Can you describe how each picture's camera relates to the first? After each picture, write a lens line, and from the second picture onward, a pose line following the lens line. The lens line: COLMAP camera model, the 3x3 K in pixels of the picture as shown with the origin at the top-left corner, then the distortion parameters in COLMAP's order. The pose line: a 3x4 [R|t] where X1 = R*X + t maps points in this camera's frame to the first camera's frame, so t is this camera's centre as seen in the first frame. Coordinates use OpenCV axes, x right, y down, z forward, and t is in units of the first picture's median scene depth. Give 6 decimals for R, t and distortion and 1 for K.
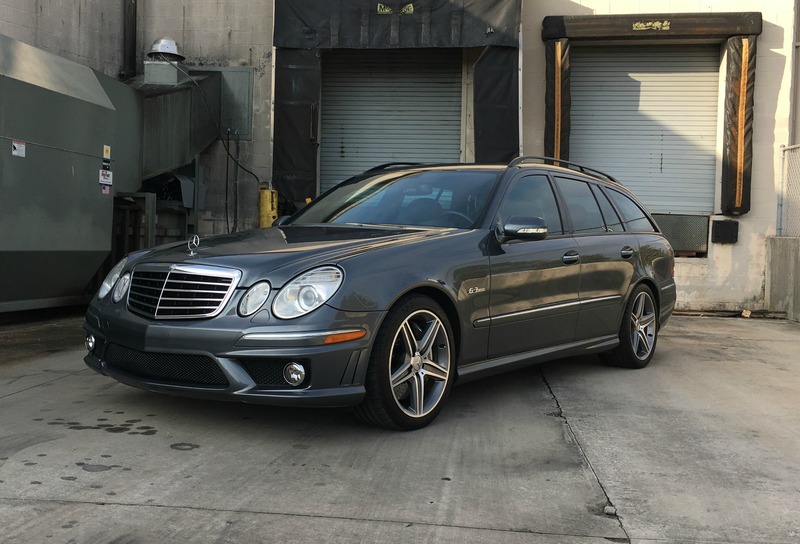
lens RADIAL K [[986.8, 0, 394.7], [0, 986.8, 270.0], [0, 0, 1]] dist [0.061112, 0.000000]
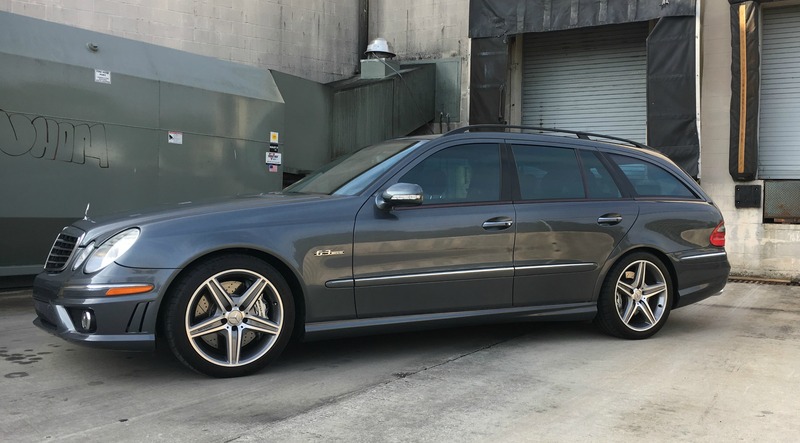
lens RADIAL K [[875.0, 0, 401.9], [0, 875.0, 221.6], [0, 0, 1]] dist [0.062188, 0.000000]
pose [[0.904025, 0.001553, -0.427478, 0.238394], [-0.010195, 0.999787, -0.017928, 0.001308], [0.427359, 0.020565, 0.903848, 0.076628]]
